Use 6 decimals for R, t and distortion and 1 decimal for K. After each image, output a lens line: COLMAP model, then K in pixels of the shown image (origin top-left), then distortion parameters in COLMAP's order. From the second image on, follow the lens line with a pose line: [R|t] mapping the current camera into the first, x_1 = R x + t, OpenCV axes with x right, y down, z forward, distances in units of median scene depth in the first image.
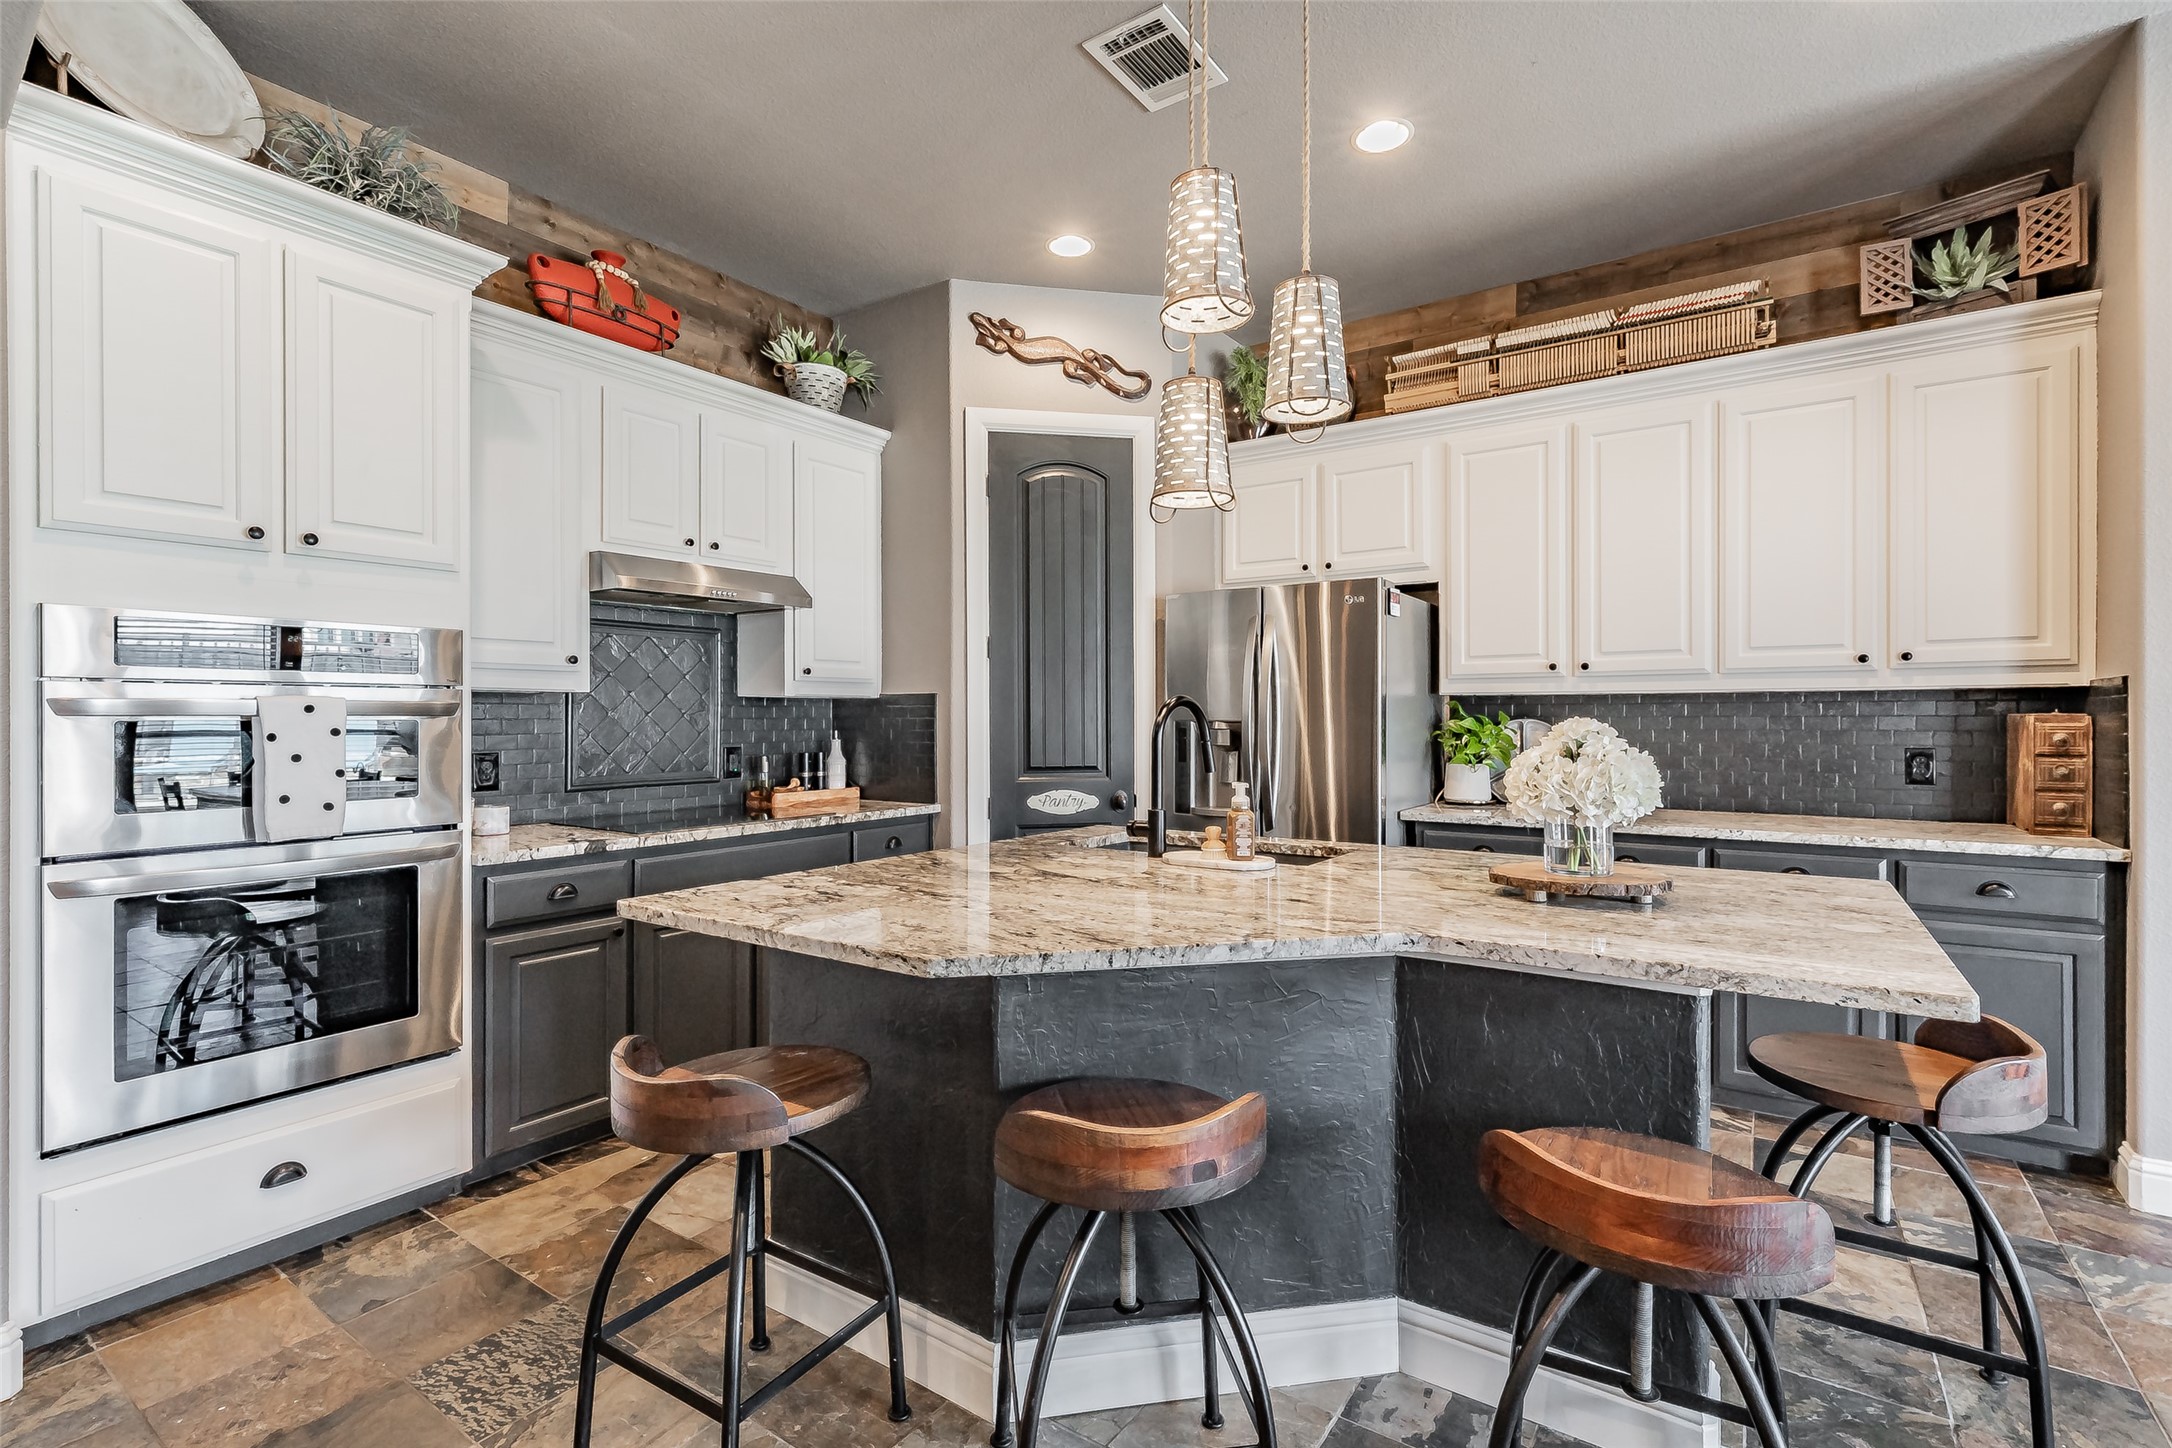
lens RADIAL K [[993.7, 0, 1085.8], [0, 993.7, 717.3], [0, 0, 1]] dist [0.001862, 0.000196]
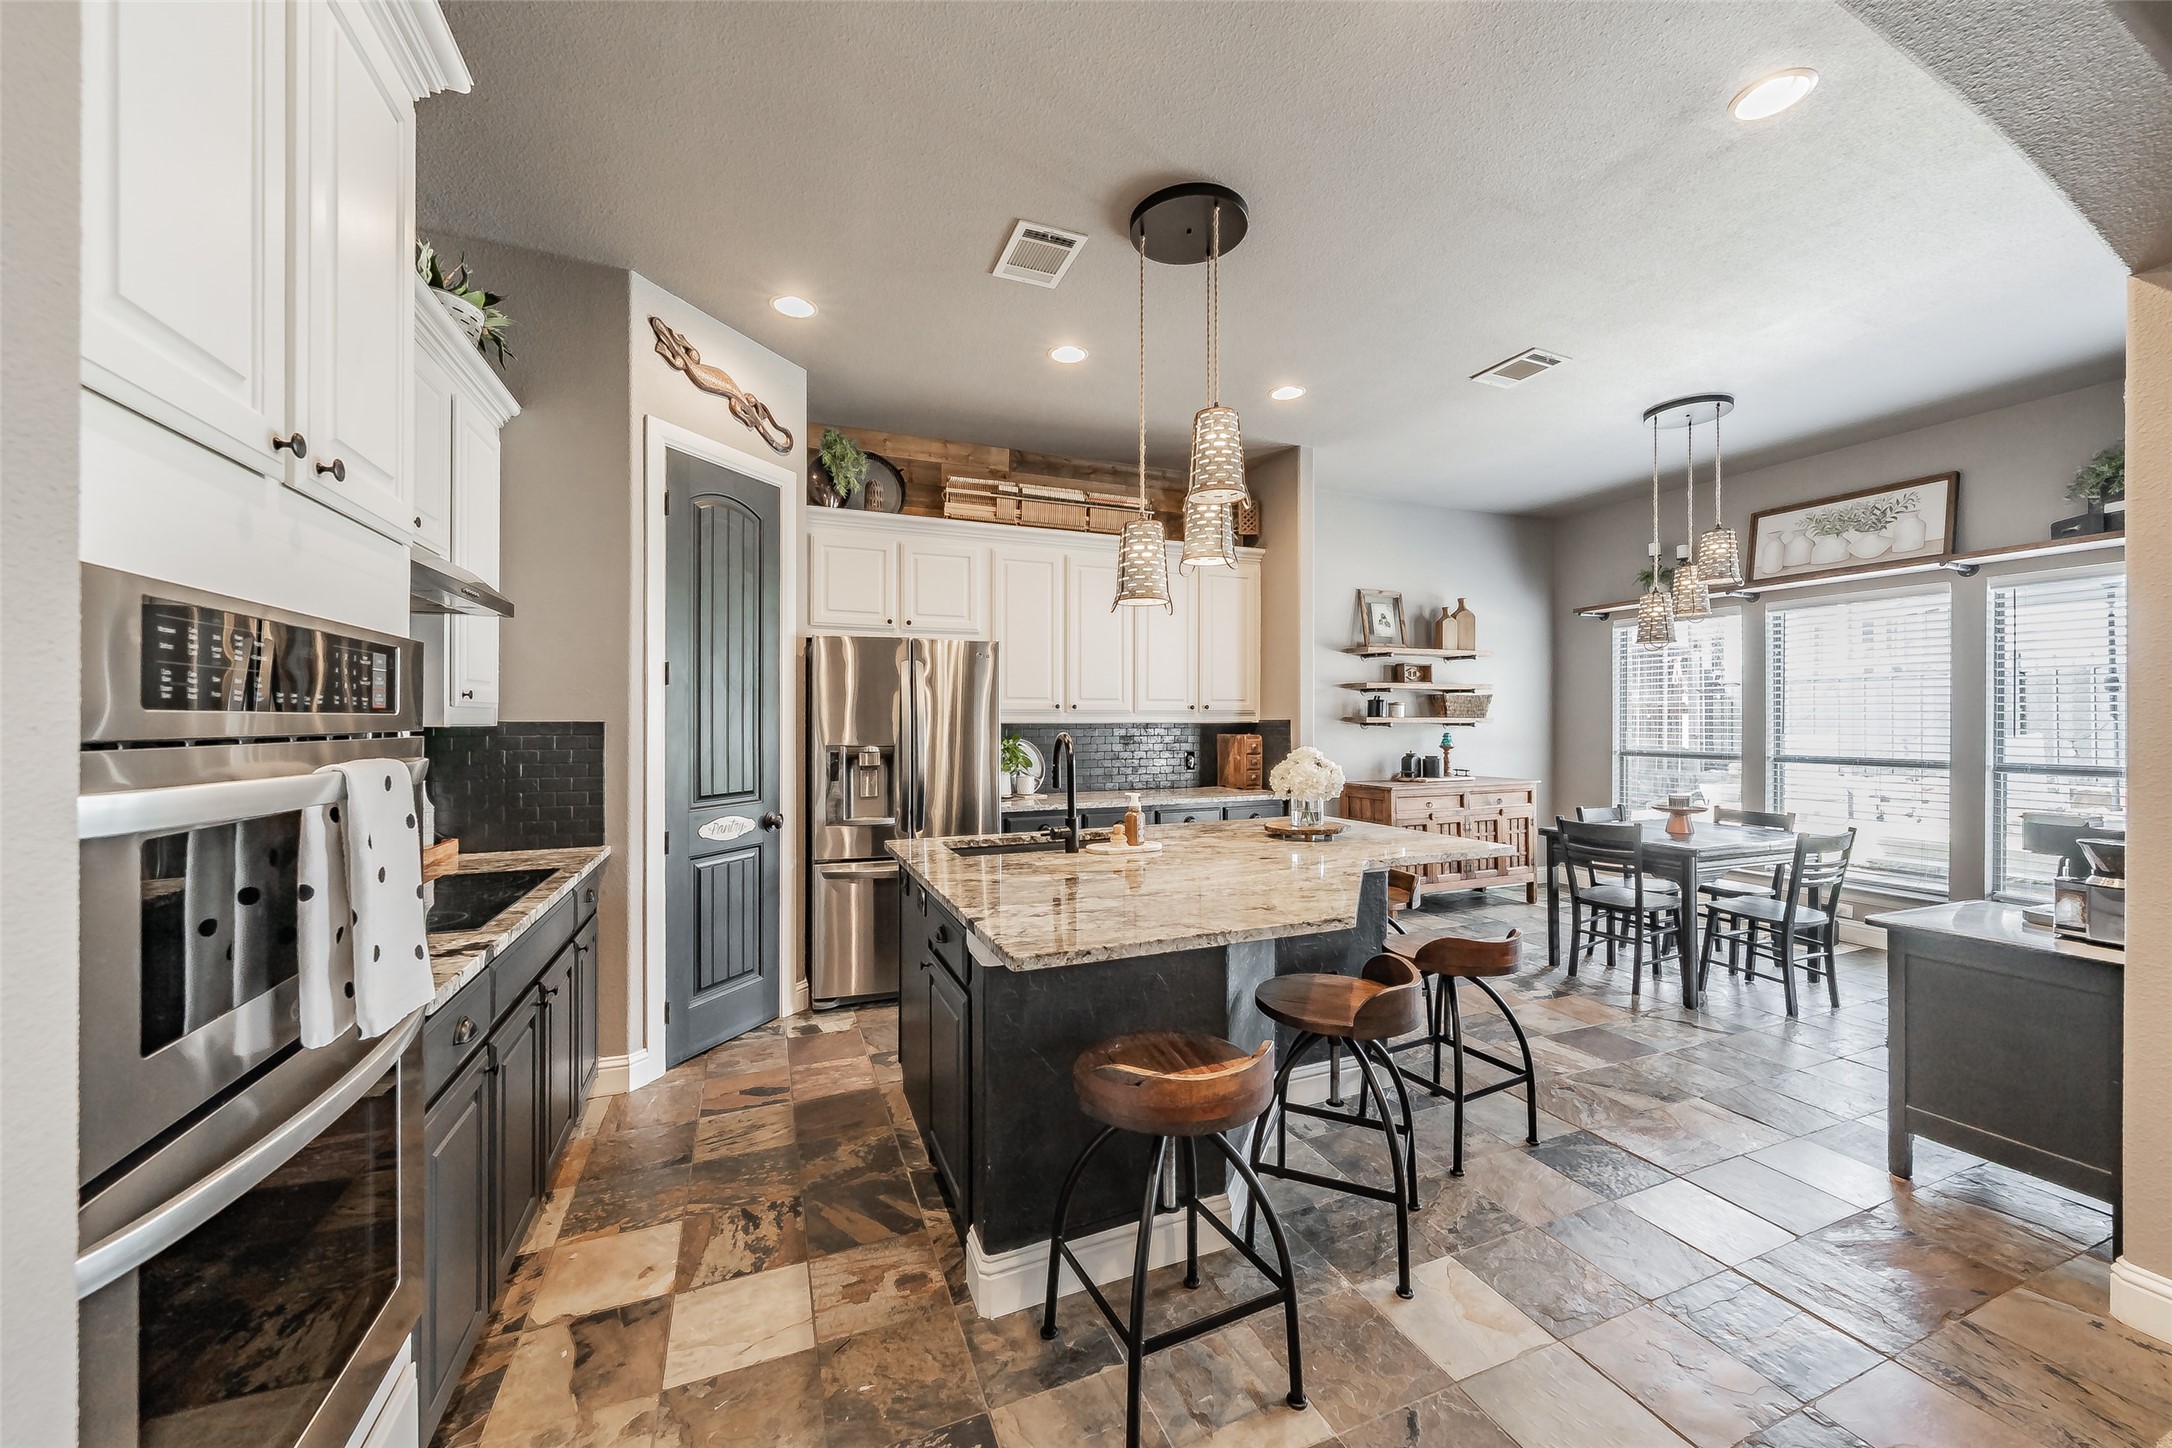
lens RADIAL K [[807.5, 0, 1091.2], [0, 807.5, 723.9], [0, 0, 1]] dist [-0.001638, -0.000136]
pose [[0.541451, -0.000215, 0.840732, -0.541840], [0.005267, 0.999981, -0.003136, -0.018458], [-0.840715, 0.006126, 0.541442, 0.248127]]
